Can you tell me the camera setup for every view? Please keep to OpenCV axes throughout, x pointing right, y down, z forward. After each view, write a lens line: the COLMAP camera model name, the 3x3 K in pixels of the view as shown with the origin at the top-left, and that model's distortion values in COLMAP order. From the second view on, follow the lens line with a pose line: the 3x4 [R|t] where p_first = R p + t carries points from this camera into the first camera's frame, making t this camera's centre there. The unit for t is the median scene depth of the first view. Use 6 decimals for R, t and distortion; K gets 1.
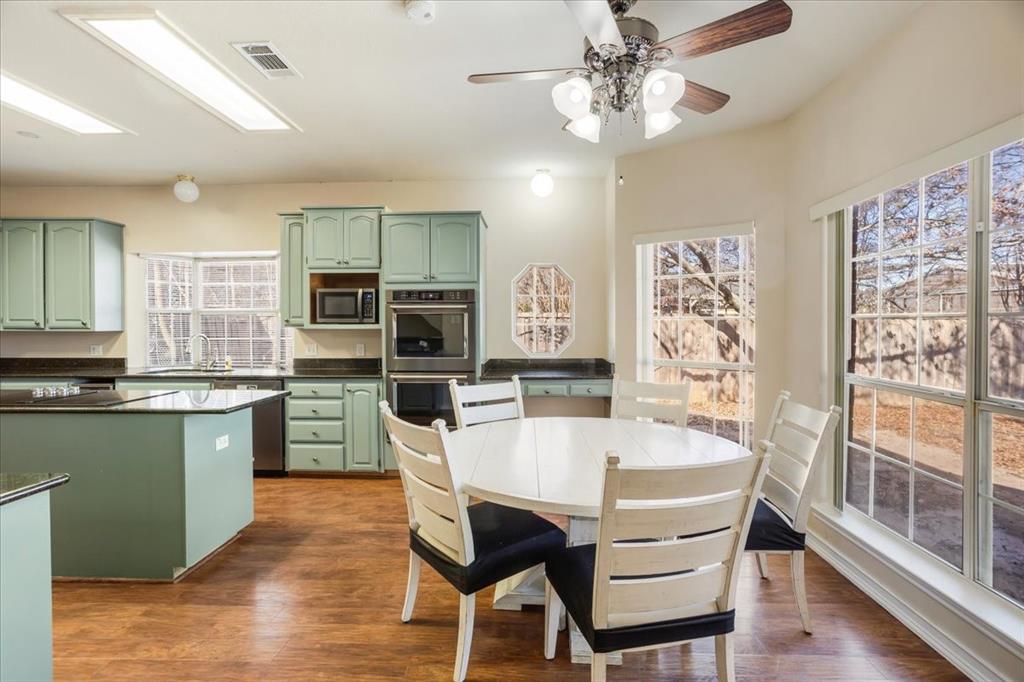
lens RADIAL K [[489.1, 0, 523.0], [0, 489.1, 329.5], [0, 0, 1]] dist [-0.056592, 0.030871]
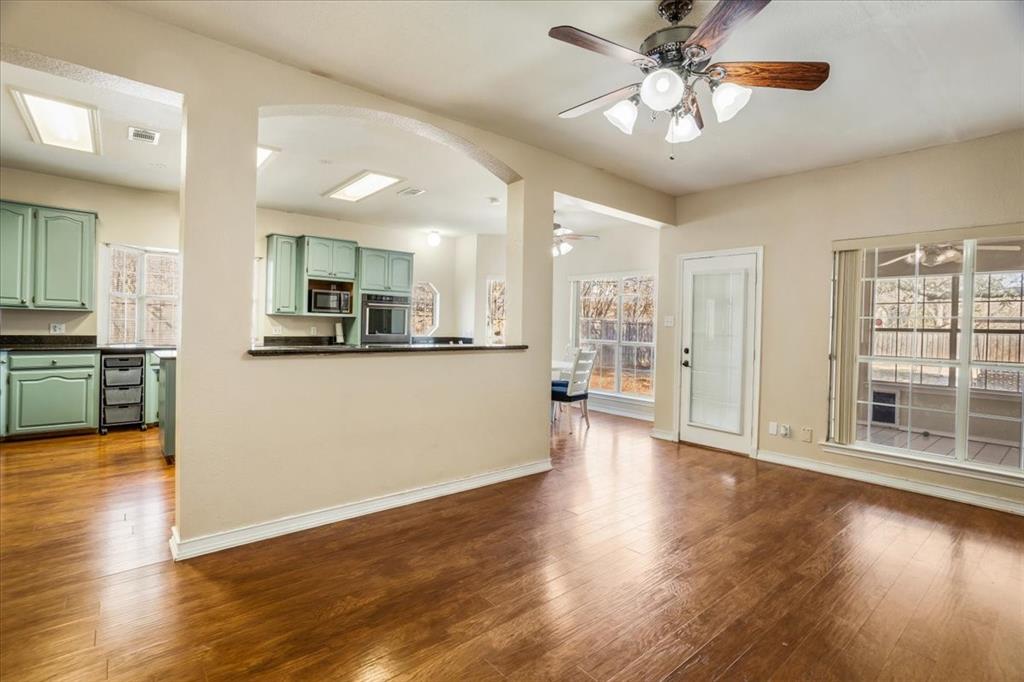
lens RADIAL K [[489.1, 0, 523.0], [0, 489.1, 329.5], [0, 0, 1]] dist [-0.056592, 0.030871]
pose [[0.739986, 0.014970, 0.672456, -0.963837], [-0.018269, 0.999831, -0.002154, 0.033353], [-0.672374, -0.010691, 0.740134, -0.576266]]
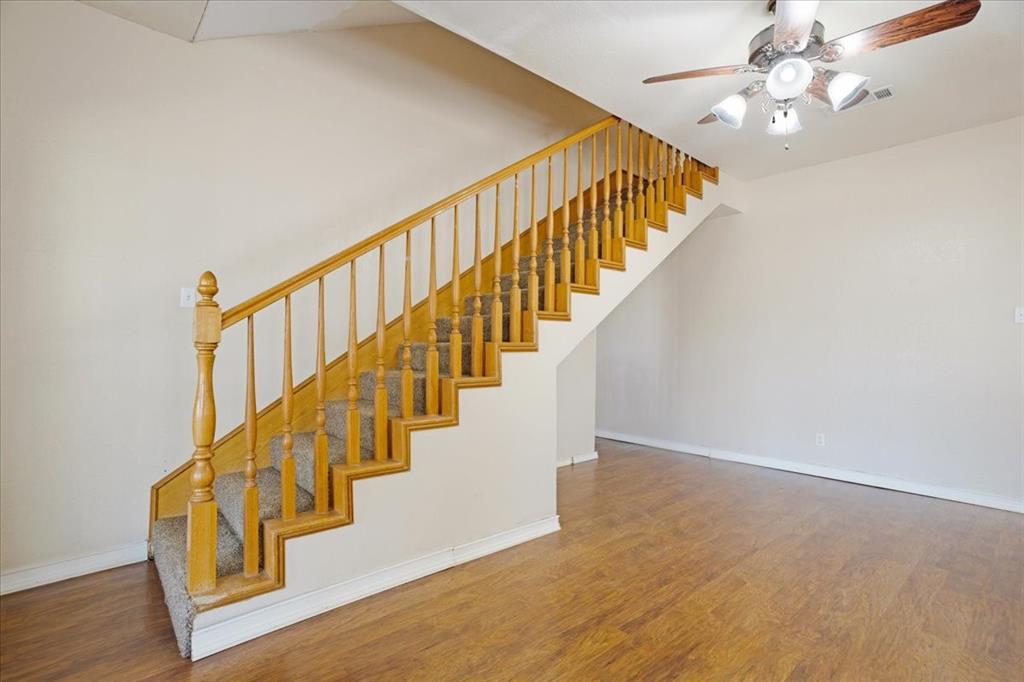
lens RADIAL K [[489.1, 0, 523.0], [0, 489.1, 329.5], [0, 0, 1]] dist [-0.056592, 0.030871]
pose [[-0.725437, -0.018455, -0.688041, 0.061109], [-0.013143, 0.999830, -0.012961, 0.055186], [0.688163, -0.000360, -0.725556, -0.118239]]
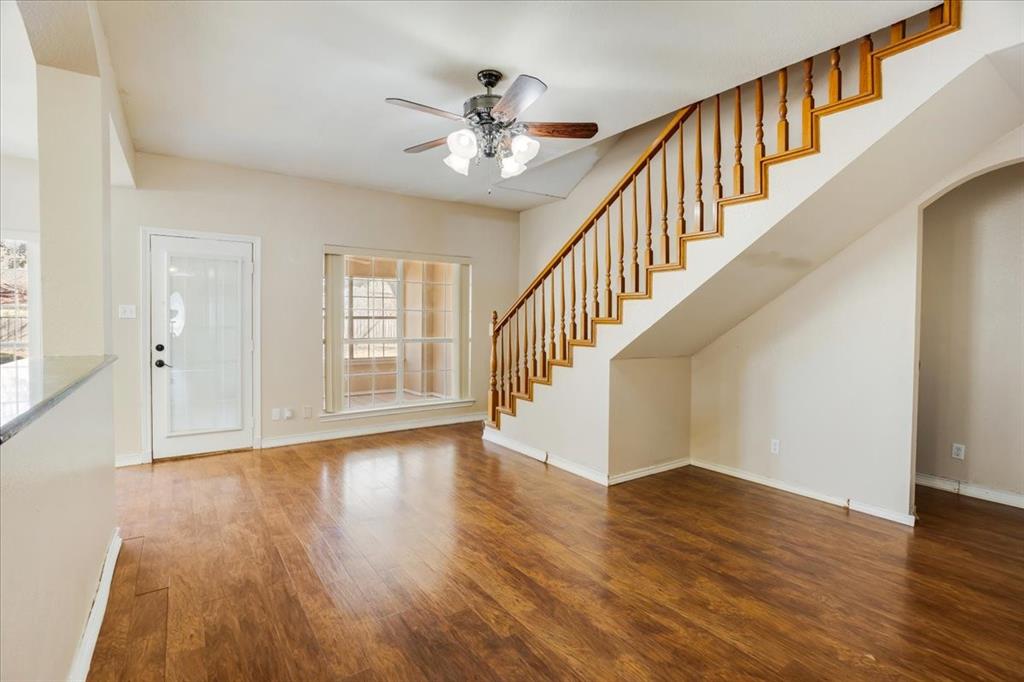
lens RADIAL K [[489.1, 0, 523.0], [0, 489.1, 329.5], [0, 0, 1]] dist [-0.056592, 0.030871]
pose [[-0.607774, -0.012811, 0.794006, -1.070954], [0.005830, 0.999771, 0.020593, 0.023281], [-0.794088, 0.017145, -0.607560, 0.076920]]
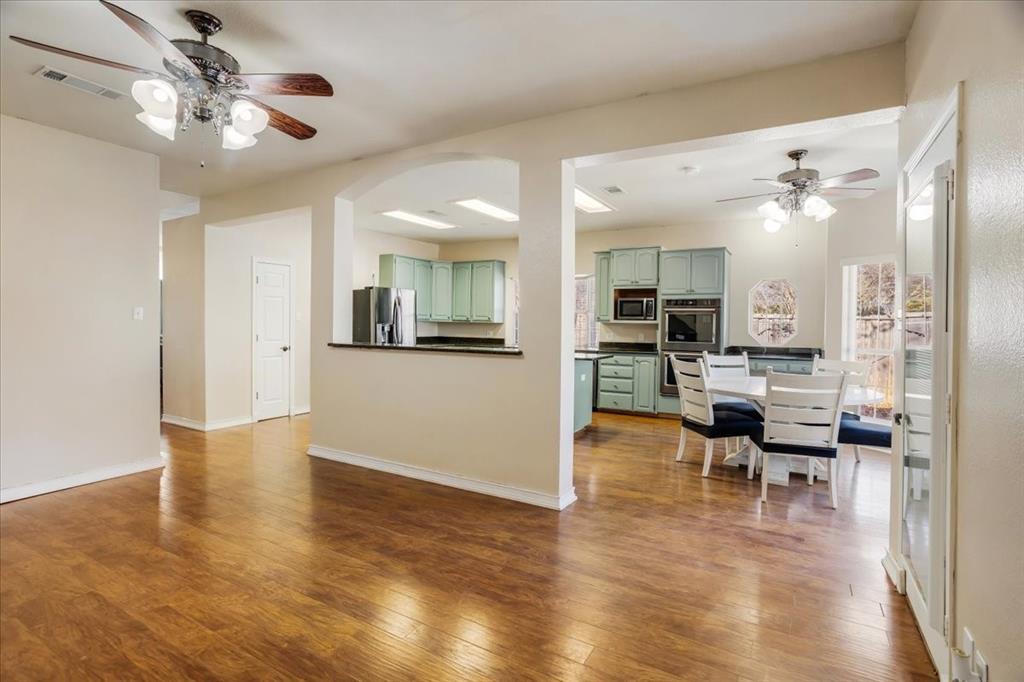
lens RADIAL K [[489.1, 0, 523.0], [0, 489.1, 329.5], [0, 0, 1]] dist [-0.056592, 0.030871]
pose [[0.879505, 0.020547, -0.475445, 0.077074], [-0.021807, 0.999758, 0.002865, 0.023269], [0.475389, 0.007848, 0.879741, -0.602185]]
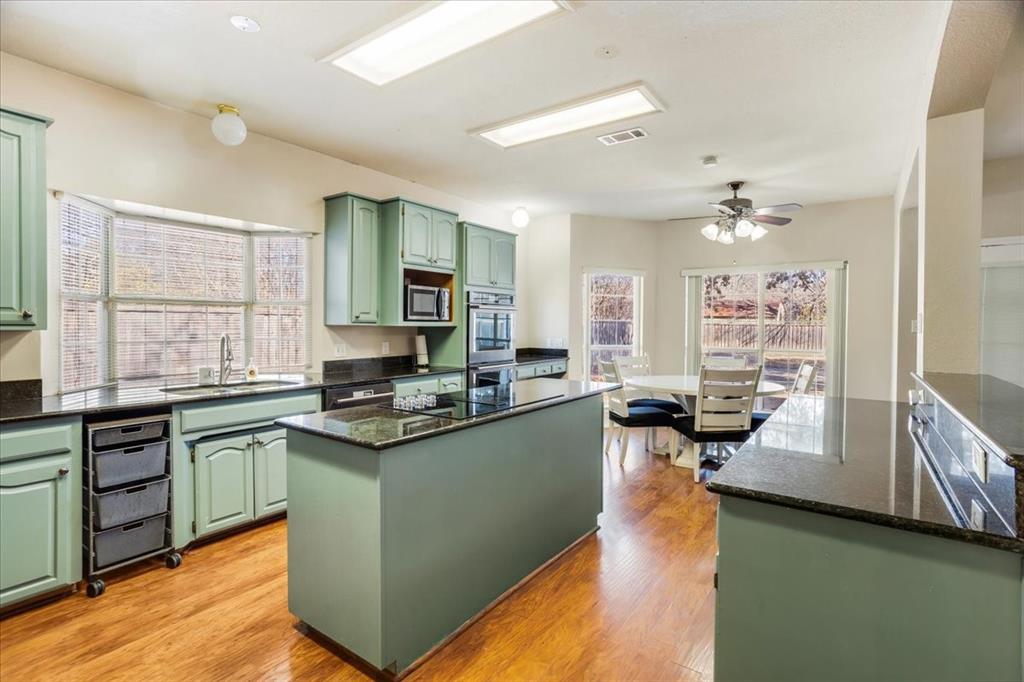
lens RADIAL K [[489.1, 0, 523.0], [0, 489.1, 329.5], [0, 0, 1]] dist [-0.056592, 0.030871]
pose [[0.552012, -0.003812, 0.833828, -1.120714], [0.002691, 0.999992, 0.002790, 0.002898], [-0.833832, 0.000704, 0.552018, 0.271485]]
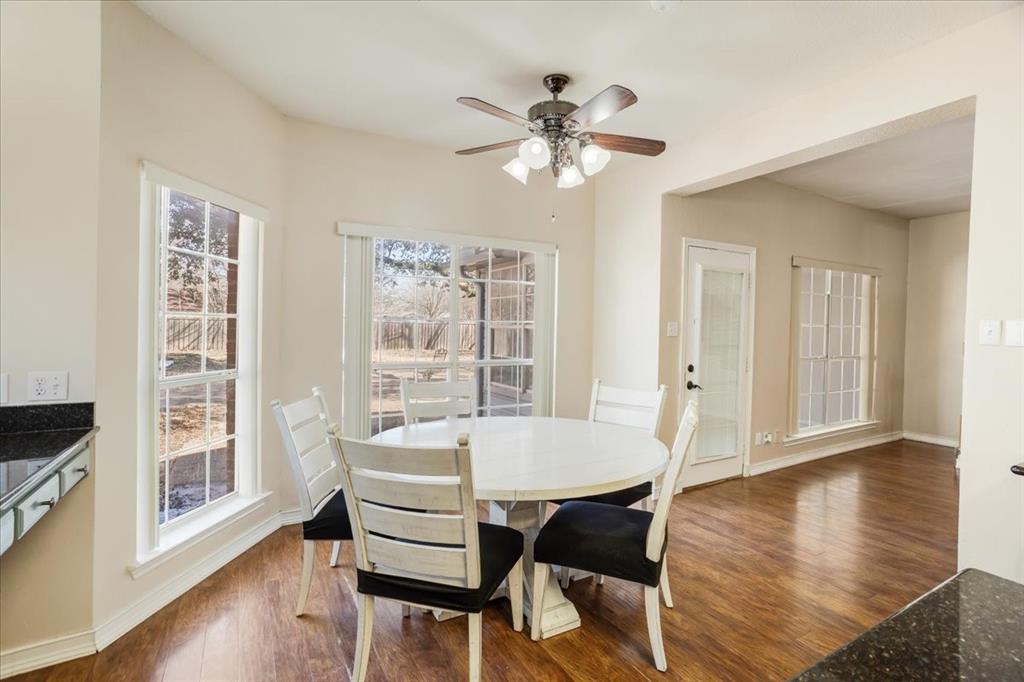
lens RADIAL K [[484.5, 0, 525.5], [0, 484.5, 341.3], [0, 0, 1]] dist [0.000352, -0.000013]
pose [[-0.531475, -0.024607, 0.846716, -0.429344], [0.000011, 0.999578, 0.029056, -0.002119], [-0.847074, 0.015451, -0.531251, 0.851098]]
